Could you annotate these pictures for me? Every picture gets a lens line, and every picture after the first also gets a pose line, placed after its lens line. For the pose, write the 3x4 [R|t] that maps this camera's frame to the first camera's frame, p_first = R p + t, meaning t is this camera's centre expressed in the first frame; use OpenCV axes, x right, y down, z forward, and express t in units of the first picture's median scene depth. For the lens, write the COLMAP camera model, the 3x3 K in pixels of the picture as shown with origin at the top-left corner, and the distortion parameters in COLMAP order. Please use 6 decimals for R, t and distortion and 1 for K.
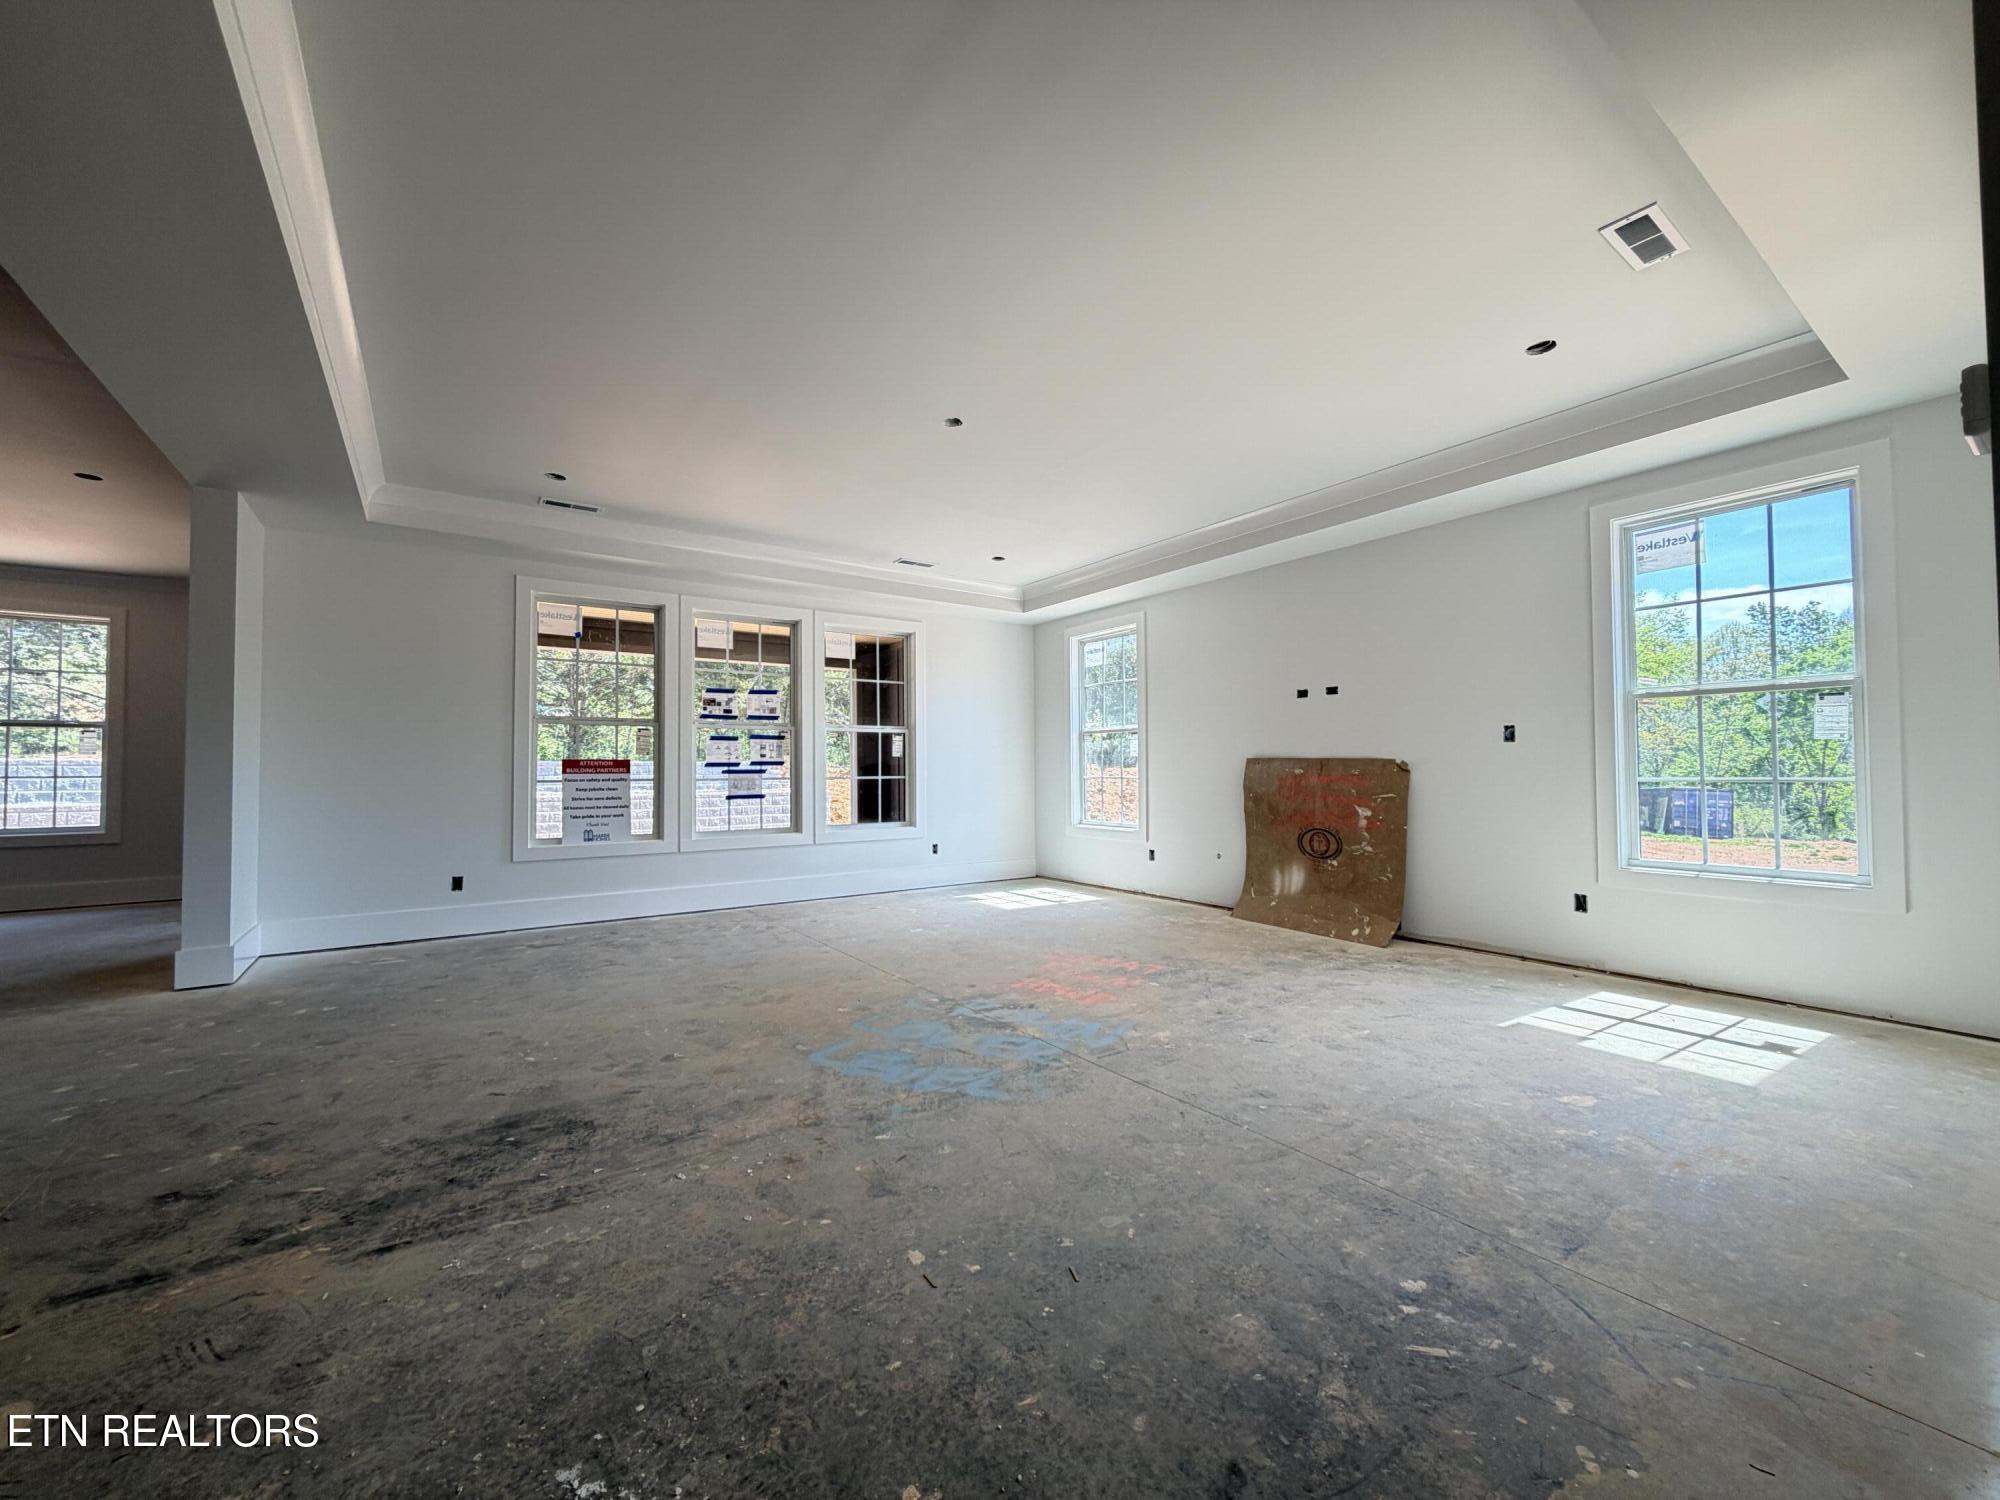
lens RADIAL K [[795.6, 0, 1005.8], [0, 795.6, 749.3], [0, 0, 1]] dist [0.000941, 0.000149]
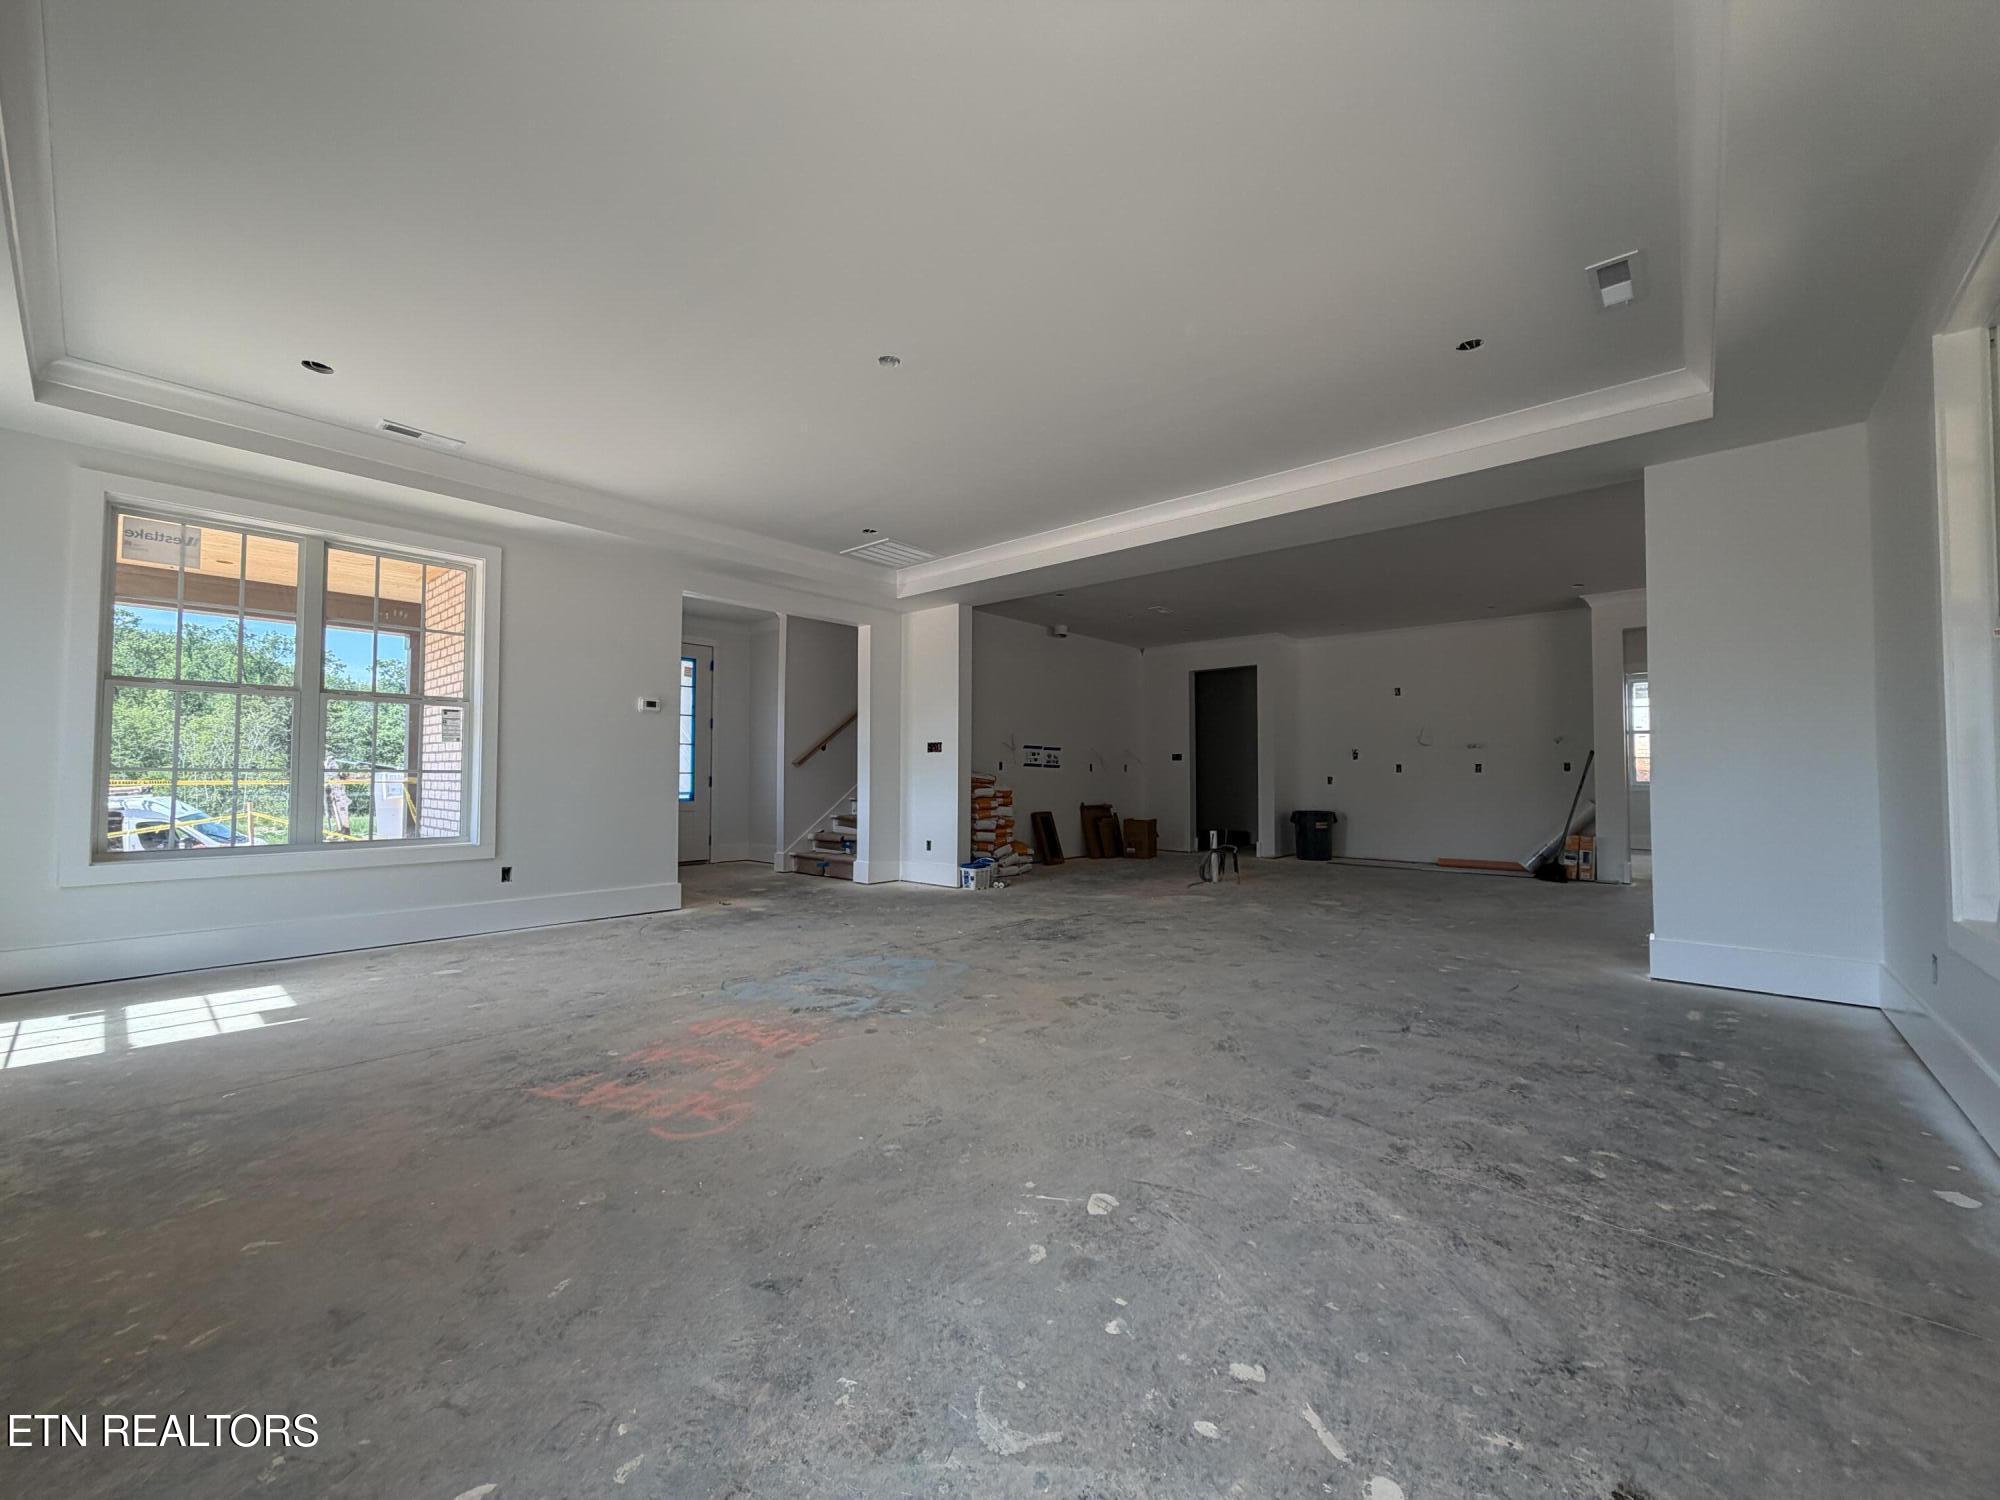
lens RADIAL K [[795.6, 0, 1005.8], [0, 795.6, 749.3], [0, 0, 1]] dist [0.000941, 0.000149]
pose [[-0.973256, -0.004622, -0.229676, 0.008750], [0.008214, 0.998458, -0.054899, 0.068801], [0.229575, -0.055318, -0.971718, 1.920400]]
